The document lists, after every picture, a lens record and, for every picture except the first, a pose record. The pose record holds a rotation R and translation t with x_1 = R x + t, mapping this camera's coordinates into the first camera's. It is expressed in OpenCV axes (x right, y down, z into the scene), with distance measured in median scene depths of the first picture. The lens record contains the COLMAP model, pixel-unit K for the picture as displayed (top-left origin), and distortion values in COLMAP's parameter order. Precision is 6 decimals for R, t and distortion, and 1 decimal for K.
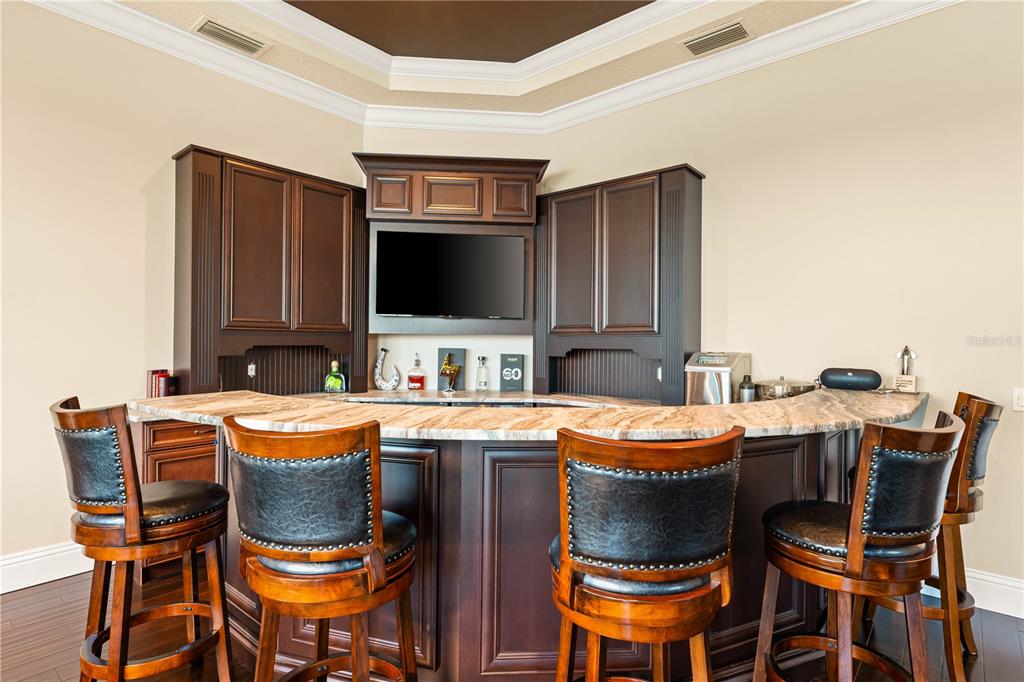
lens RADIAL K [[526.4, 0, 512.0], [0, 526.4, 341.0], [0, 0, 1]] dist [-0.002552, -0.000194]
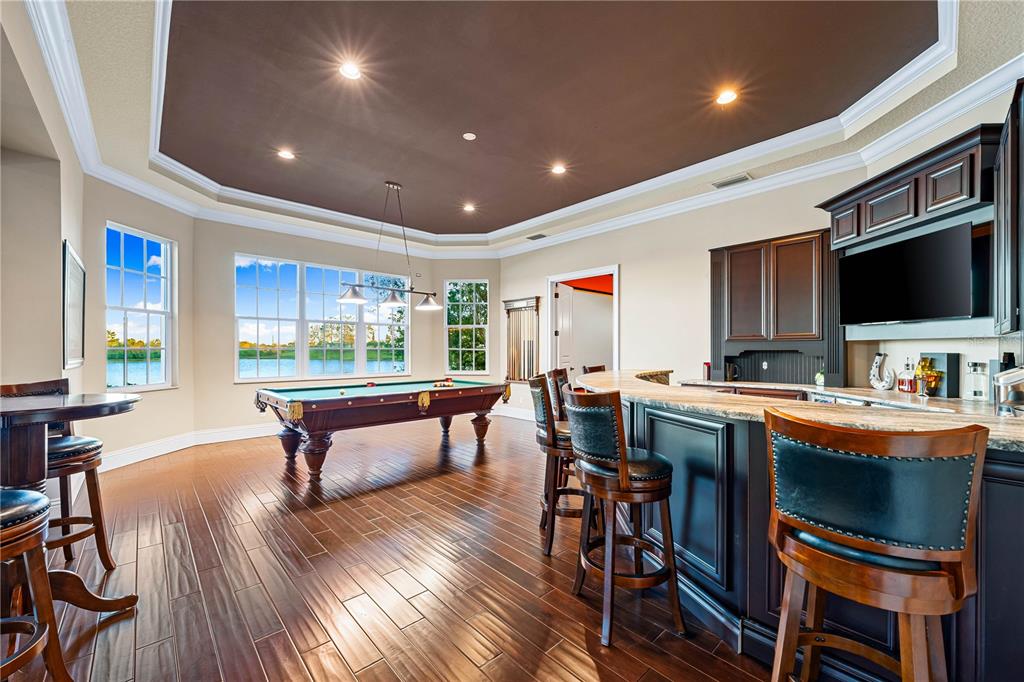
lens RADIAL K [[403.2, 0, 511.5], [0, 403.2, 351.1], [0, 0, 1]] dist [-0.000024, 0.000052]
pose [[-0.114980, -0.002738, -0.993364, 0.788415], [0.003052, 0.999991, -0.003109, 0.011511], [0.993363, -0.003390, -0.114970, 0.340553]]
